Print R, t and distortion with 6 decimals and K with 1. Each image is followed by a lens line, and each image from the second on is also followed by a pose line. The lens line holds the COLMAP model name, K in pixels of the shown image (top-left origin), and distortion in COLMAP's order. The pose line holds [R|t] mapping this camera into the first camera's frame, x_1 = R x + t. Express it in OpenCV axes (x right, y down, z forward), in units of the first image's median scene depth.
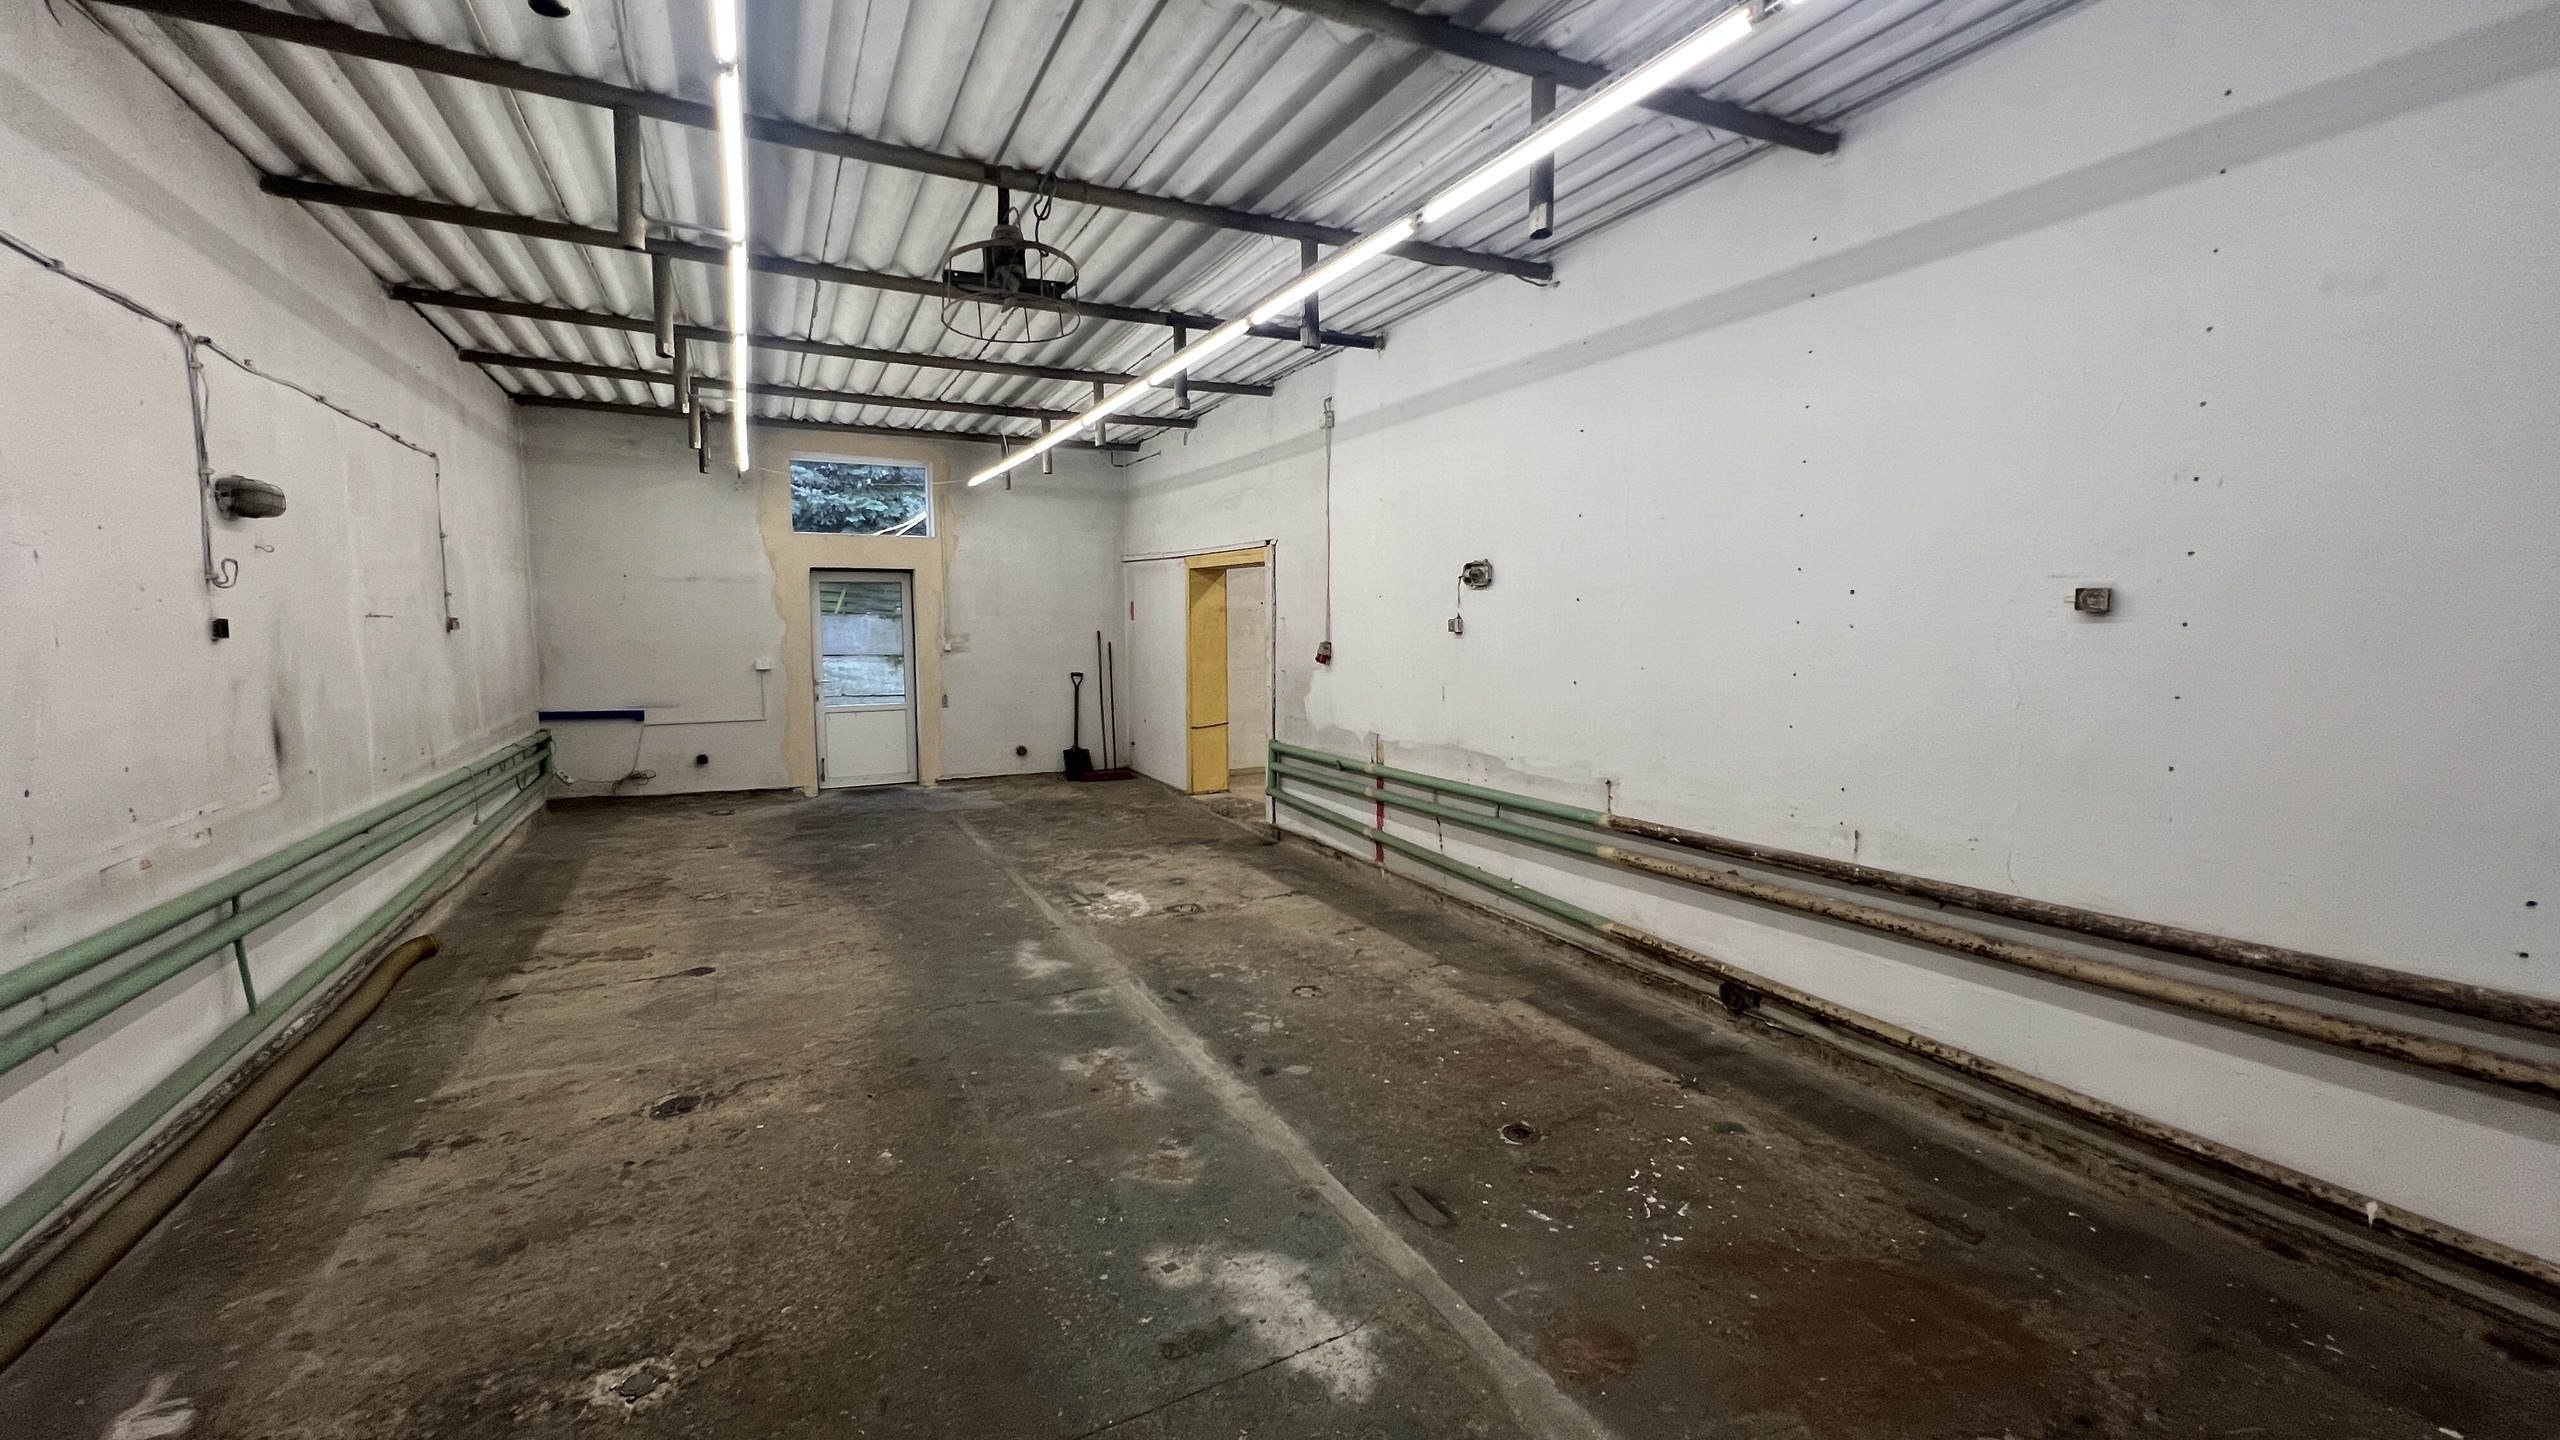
lens RADIAL K [[1019.9, 0, 1274.7], [0, 1019.9, 713.1], [0, 0, 1]] dist [-0.002203, 0.000658]
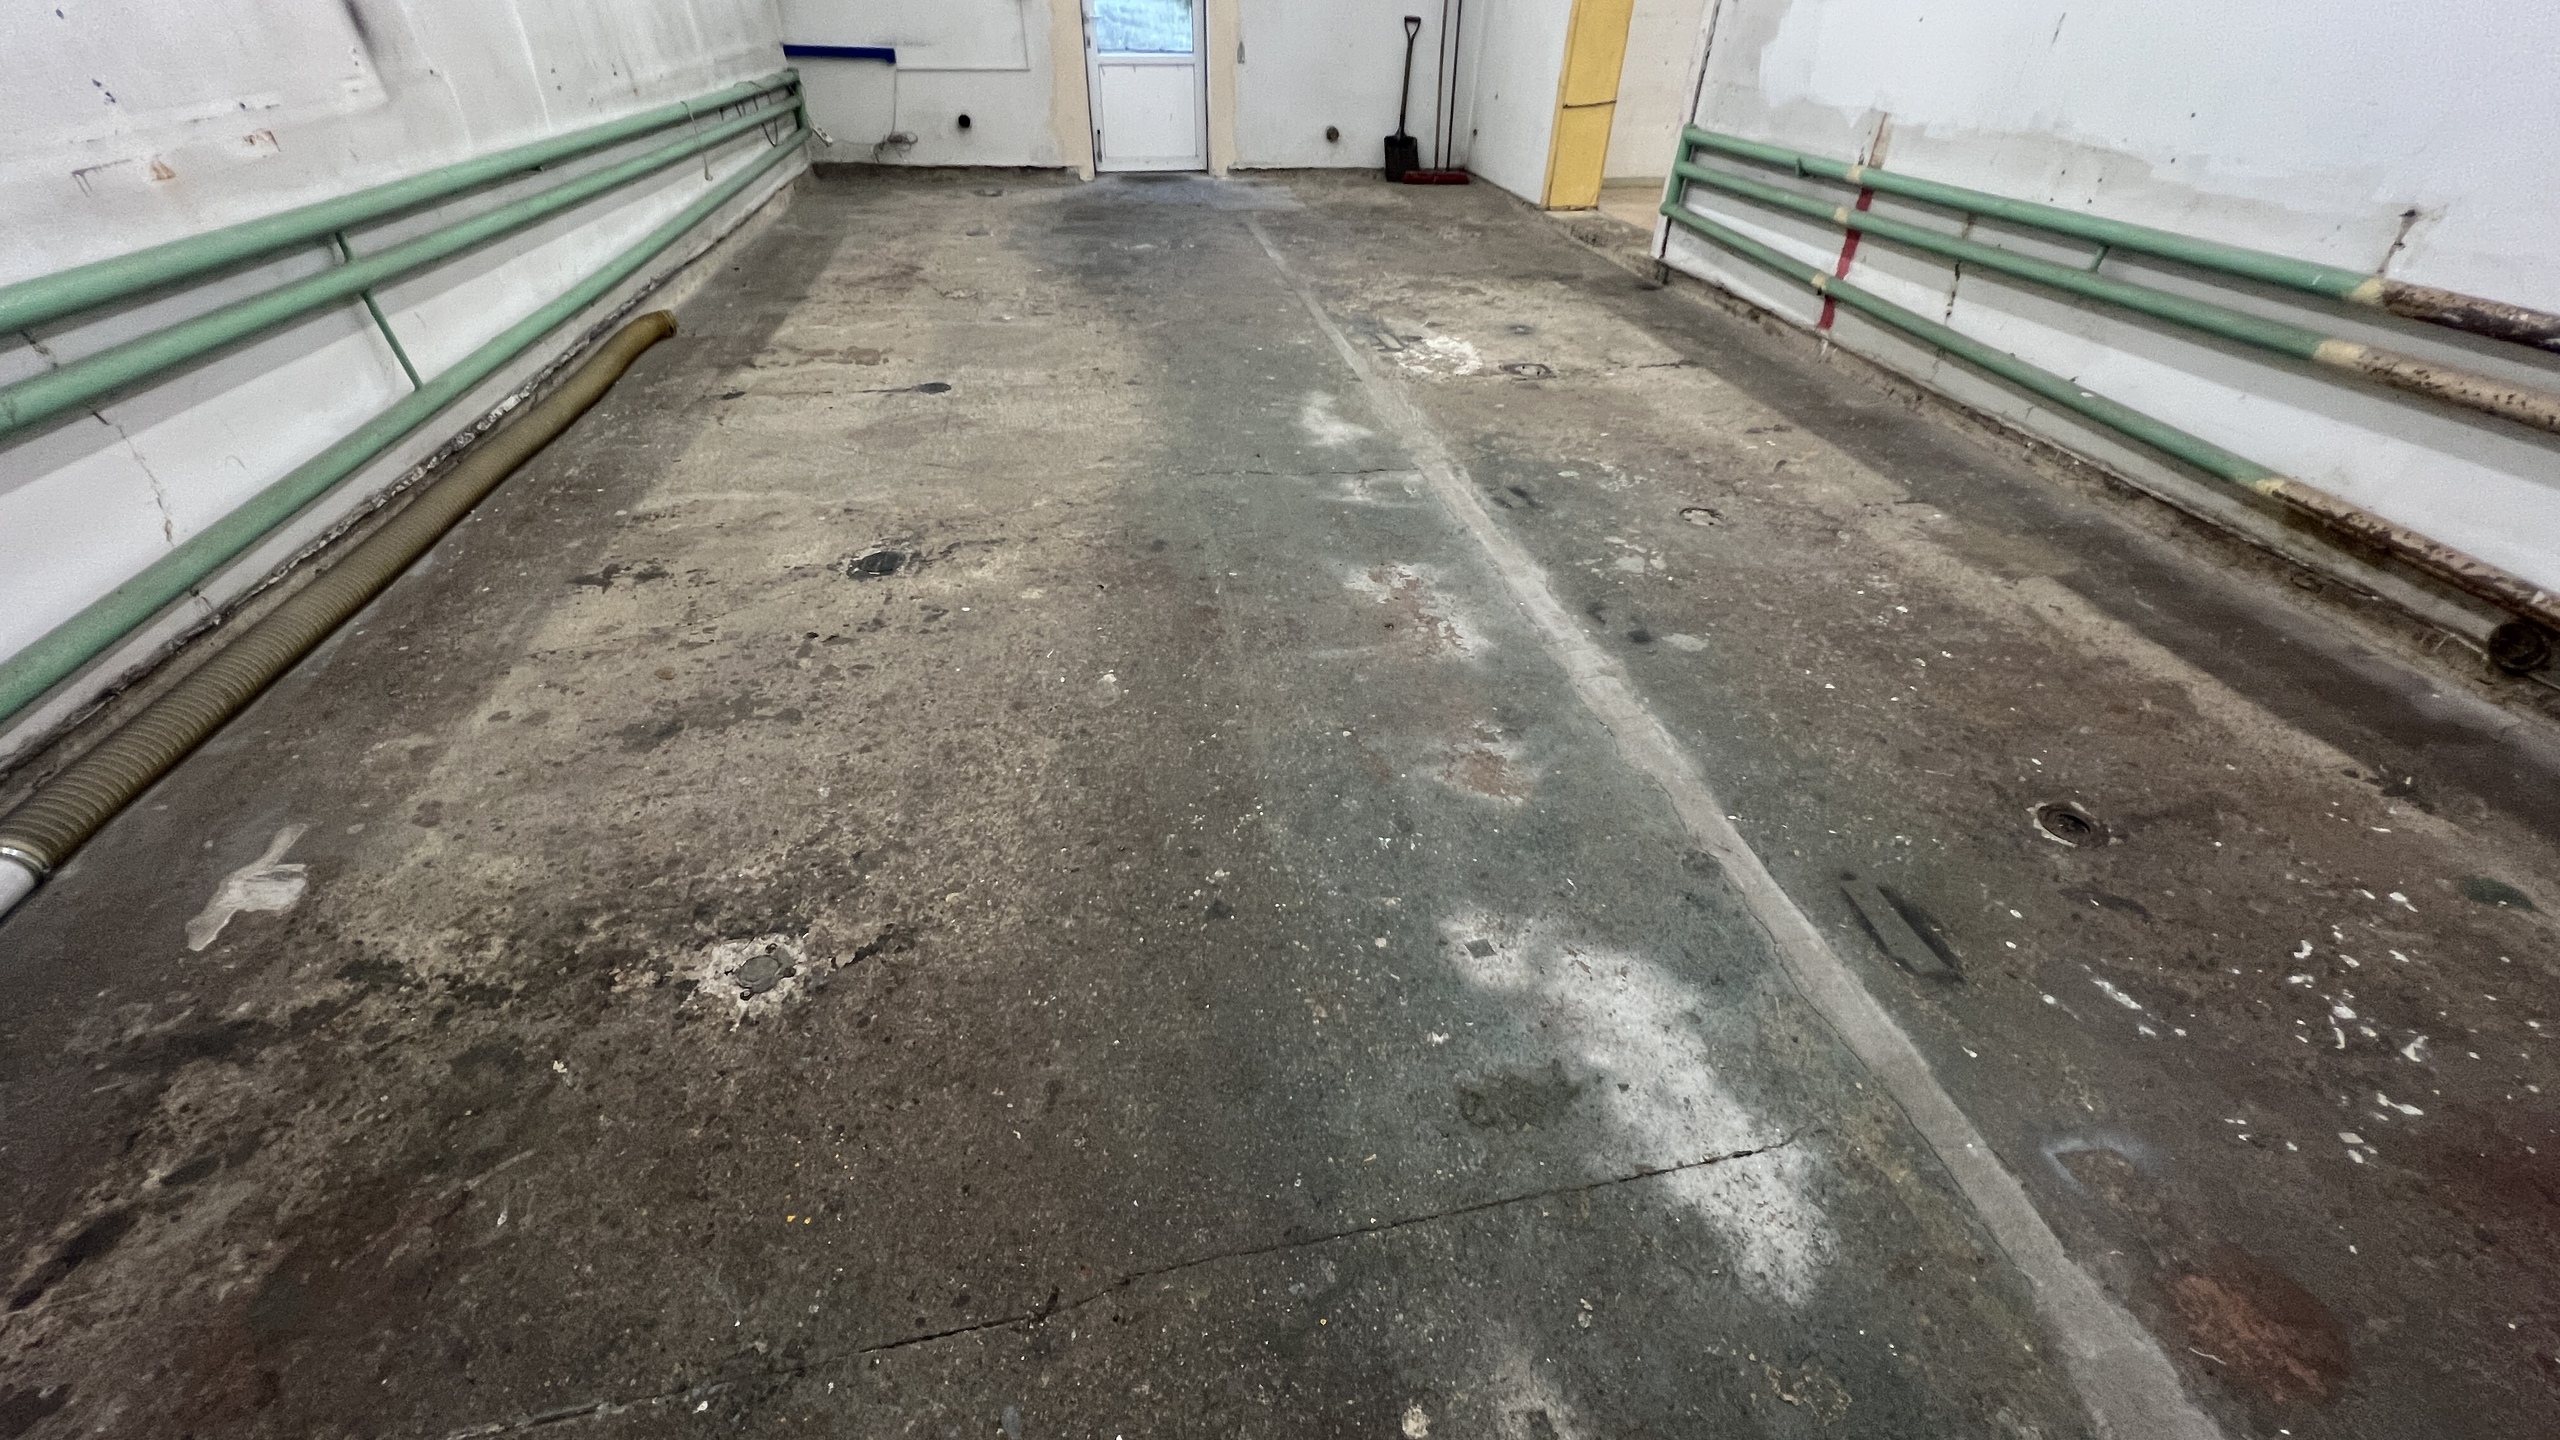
lens RADIAL K [[1019.9, 0, 1274.7], [0, 1019.9, 713.1], [0, 0, 1]] dist [-0.002203, 0.000658]
pose [[0.955136, 0.185319, -0.231023, -0.062508], [-0.043093, 0.858702, 0.510660, 0.048489], [0.293014, -0.477795, 0.828163, 0.288755]]
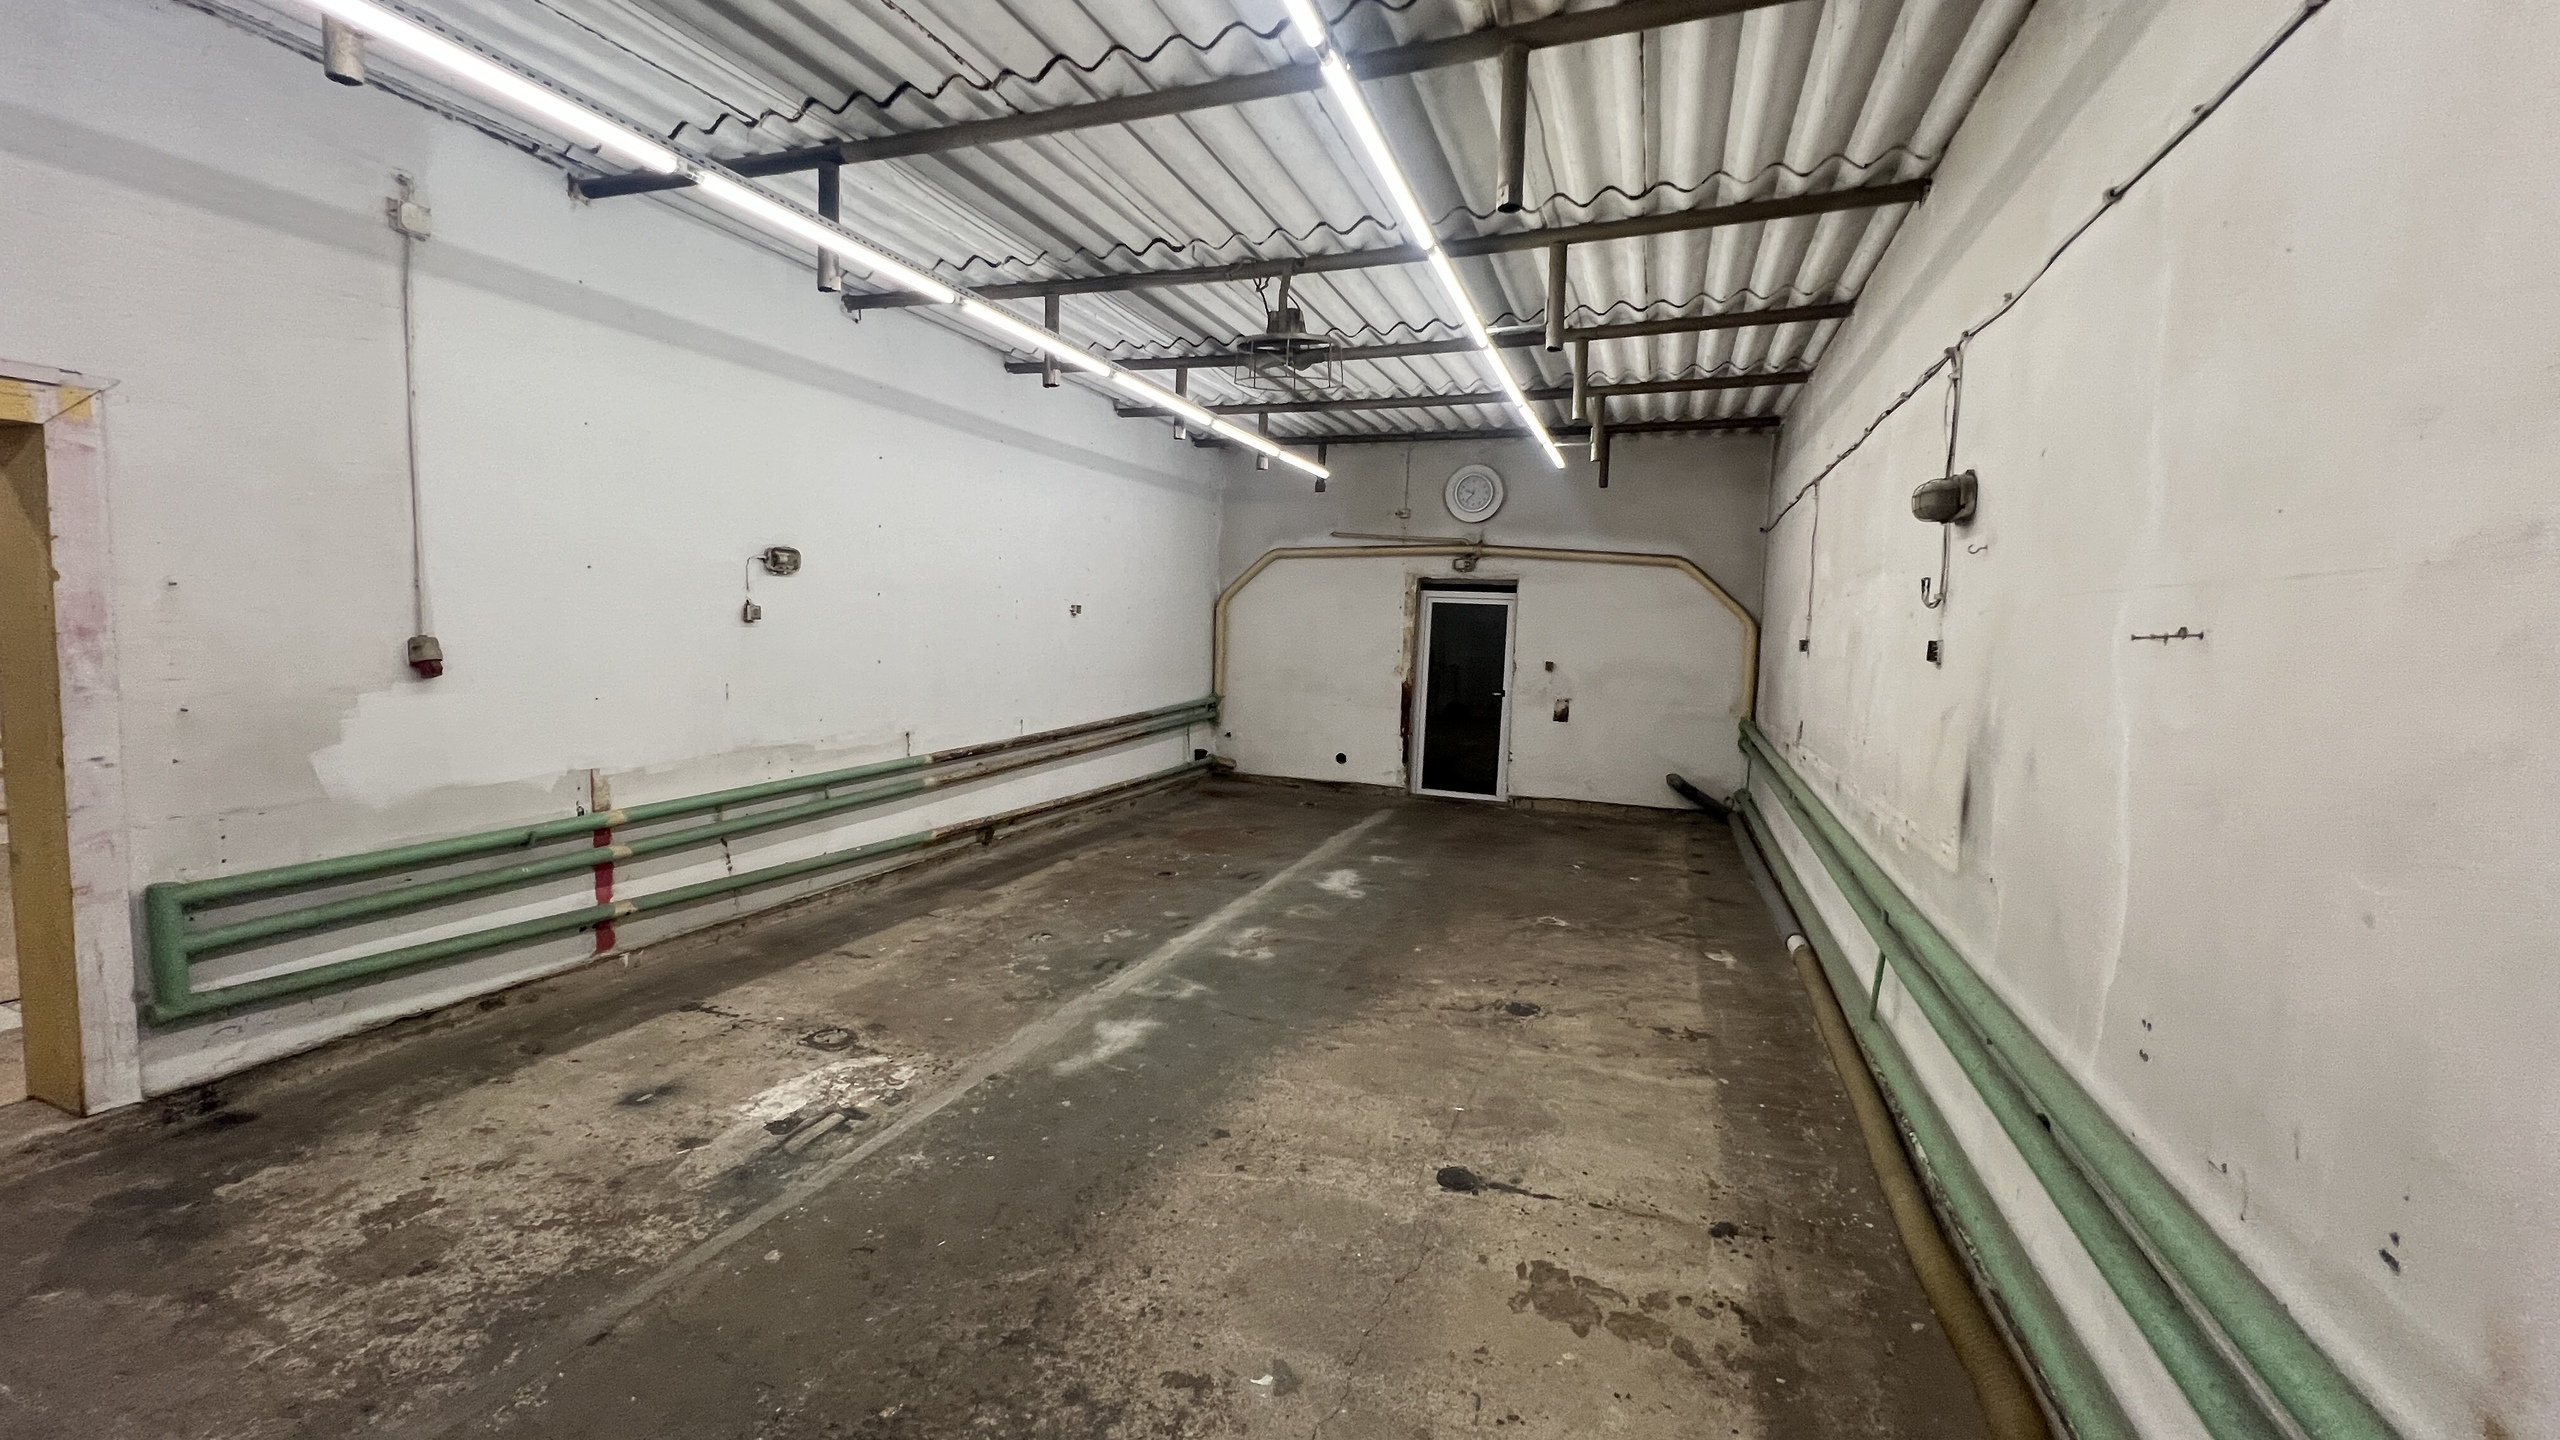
lens RADIAL K [[1019.9, 0, 1274.7], [0, 1019.9, 713.1], [0, 0, 1]] dist [-0.002203, 0.000658]
pose [[-0.676808, -0.085216, 0.731211, -1.004195], [0.036171, 0.988228, 0.148649, -0.144626], [-0.735270, 0.127055, -0.665758, 1.593547]]
